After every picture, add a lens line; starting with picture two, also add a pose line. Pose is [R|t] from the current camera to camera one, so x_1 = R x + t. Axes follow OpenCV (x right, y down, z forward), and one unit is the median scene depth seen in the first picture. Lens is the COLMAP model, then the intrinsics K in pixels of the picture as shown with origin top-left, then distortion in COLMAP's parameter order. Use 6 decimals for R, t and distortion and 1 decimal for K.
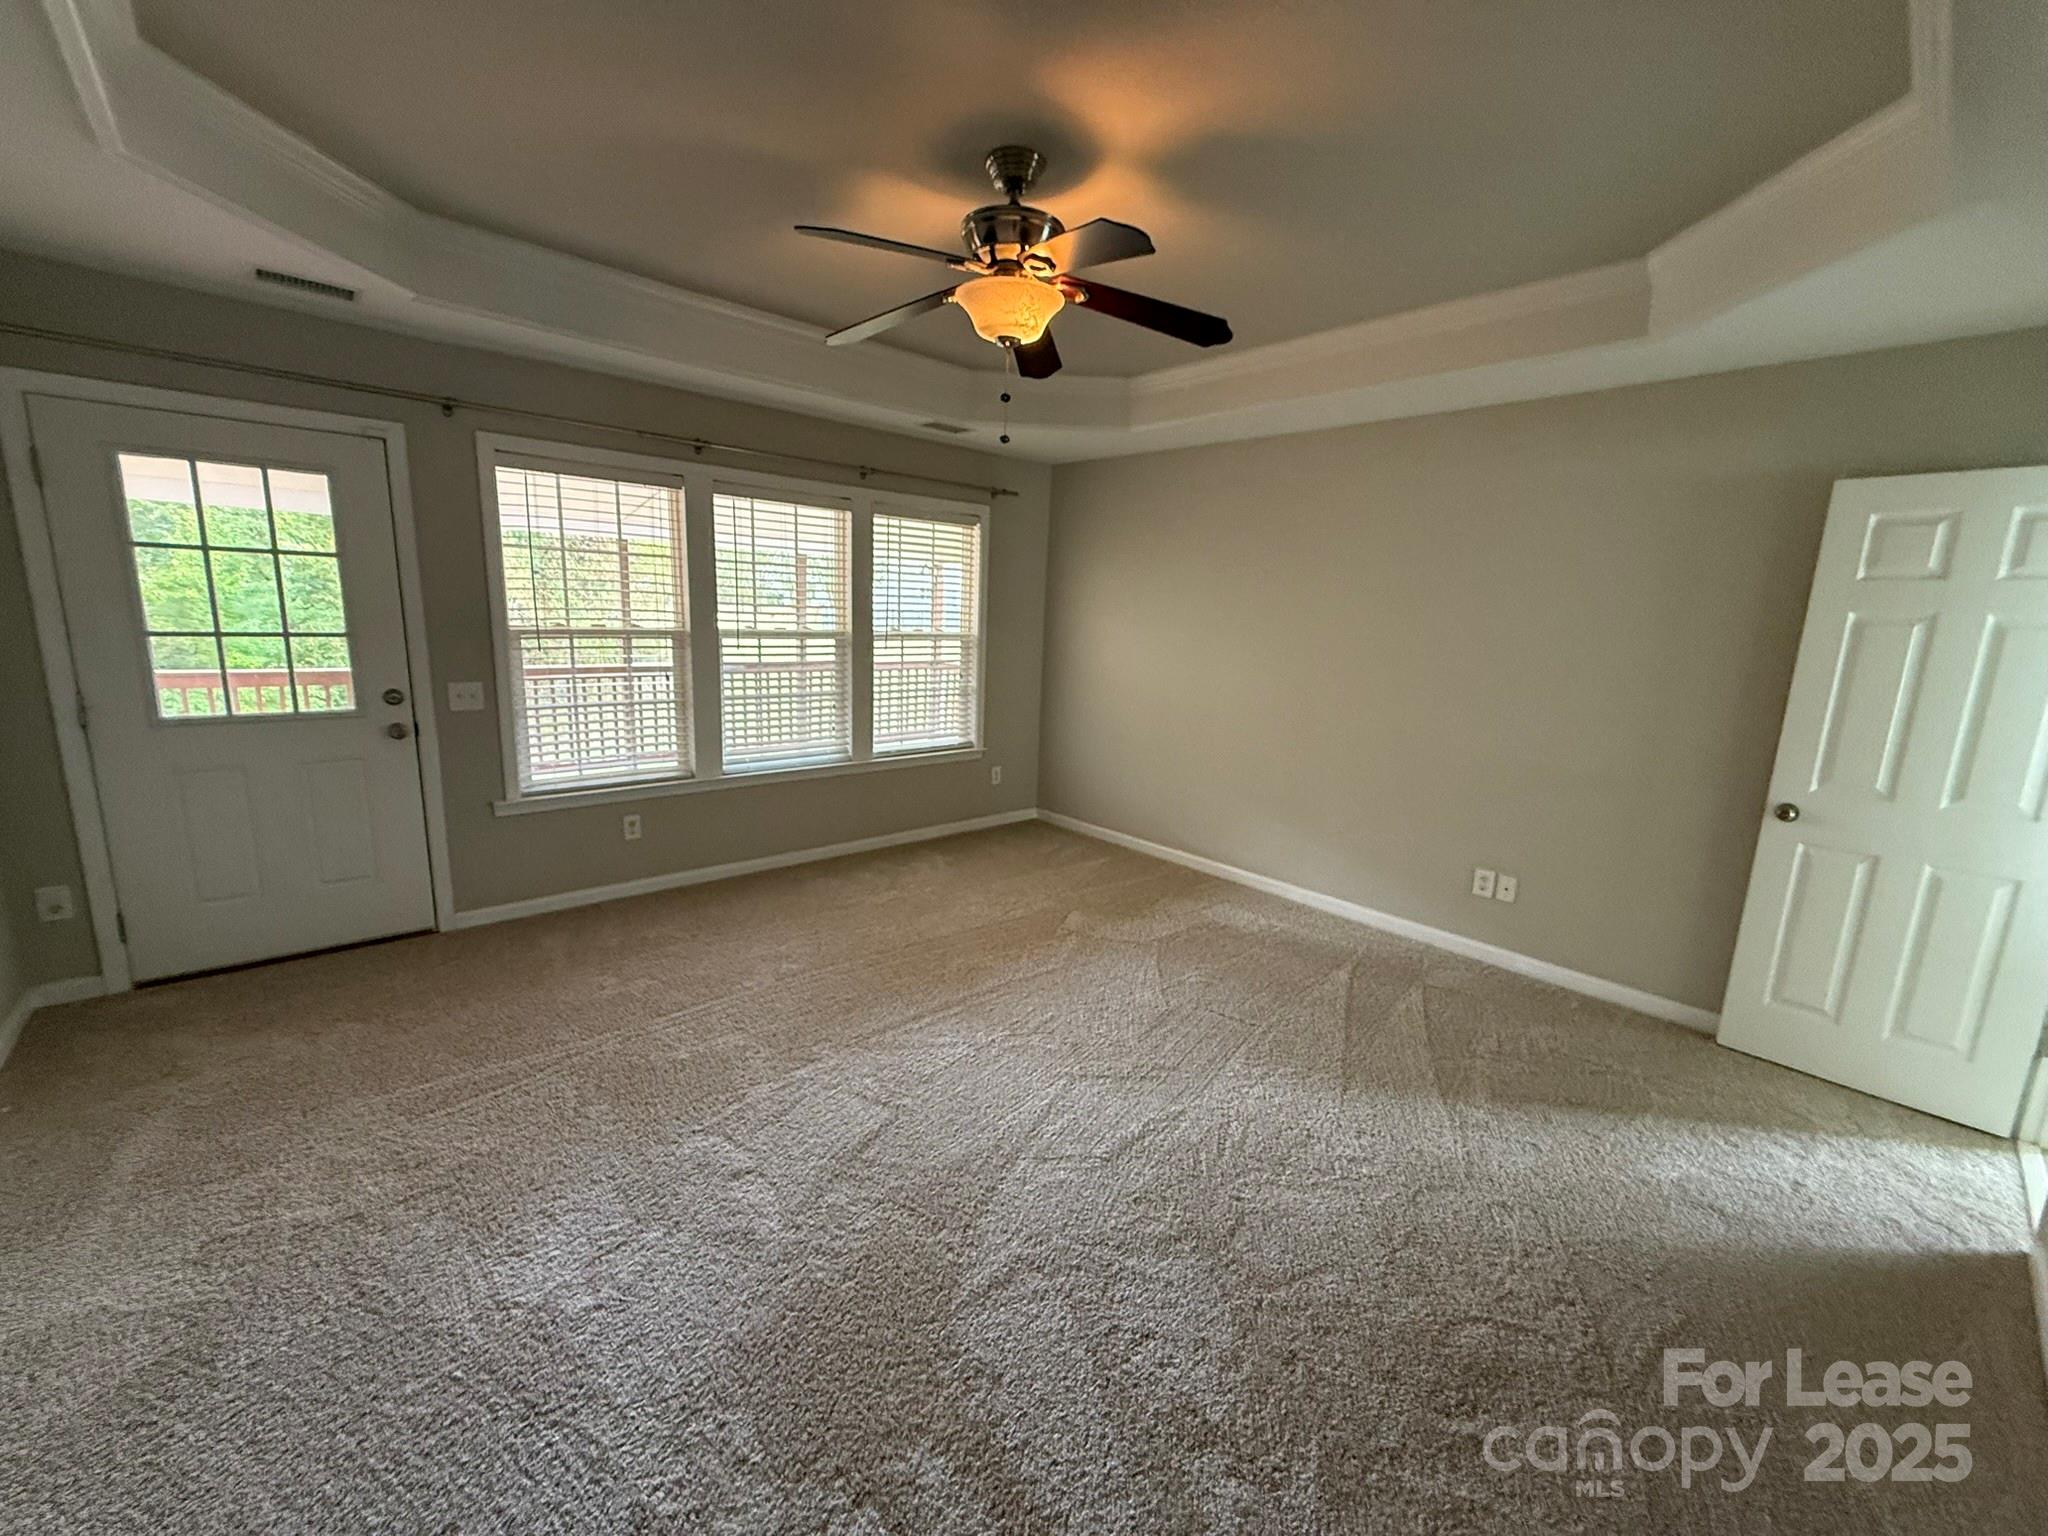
lens RADIAL K [[817.0, 0, 1024.0], [0, 817.0, 768.0], [0, 0, 1]] dist [0.000295, 0.000000]
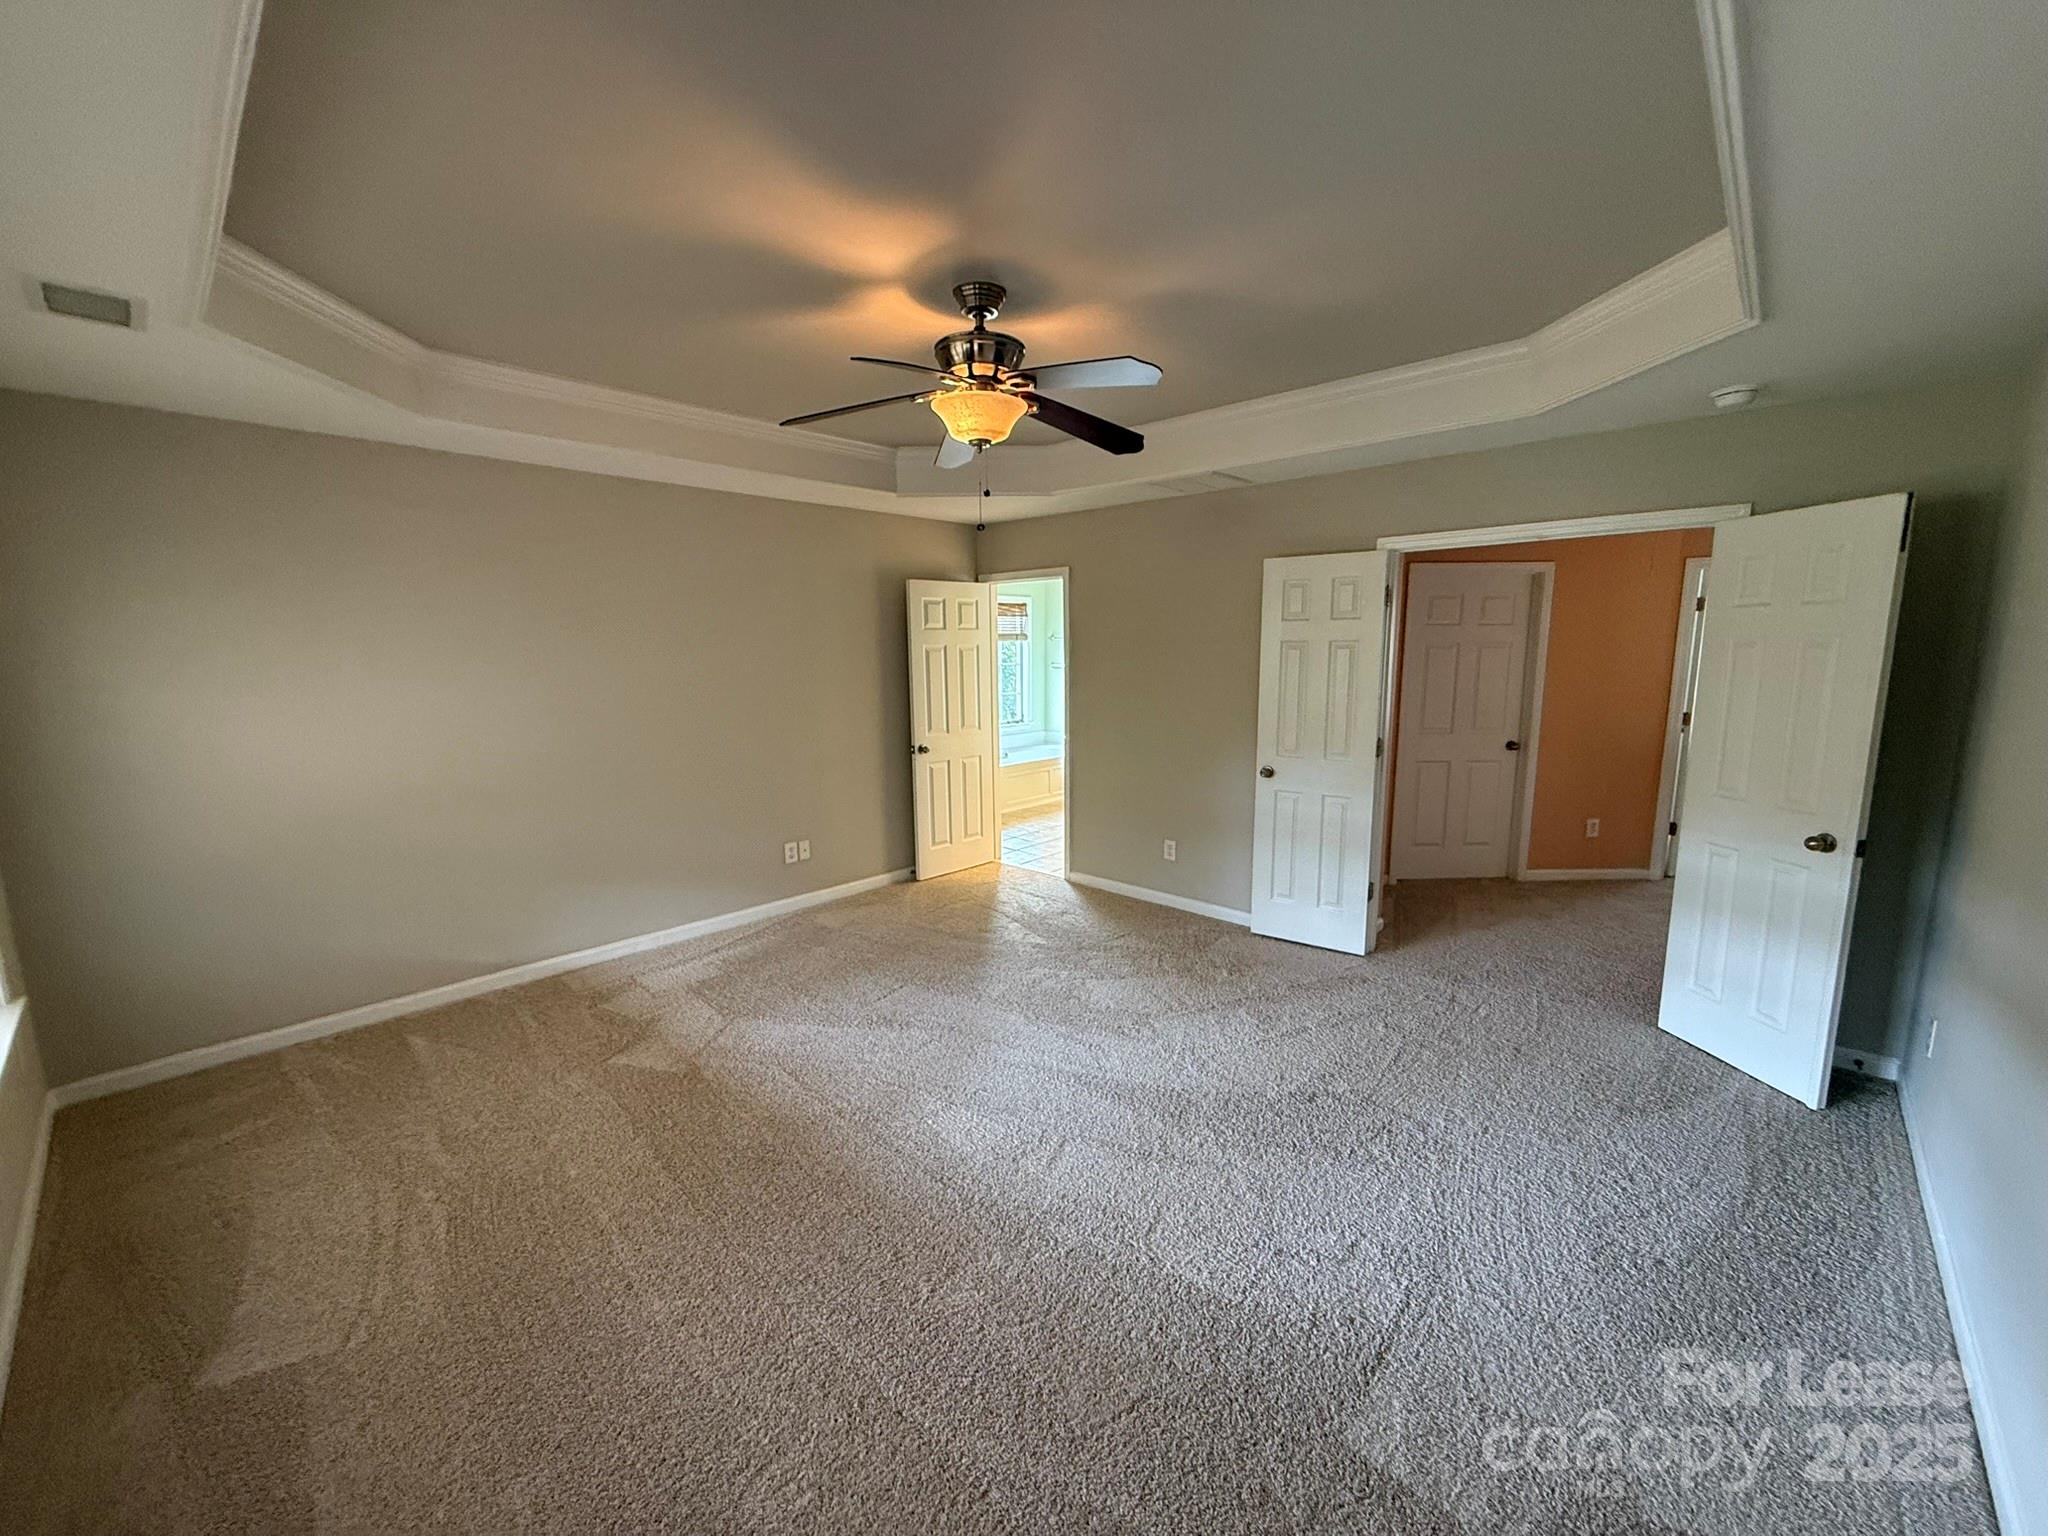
lens RADIAL K [[817.0, 0, 1024.0], [0, 817.0, 768.0], [0, 0, 1]] dist [0.000295, 0.000000]
pose [[-0.091256, -0.188277, 0.977867, -0.716923], [0.189898, 0.960655, 0.202684, -0.182214], [-0.977554, 0.204191, -0.051912, 0.650333]]
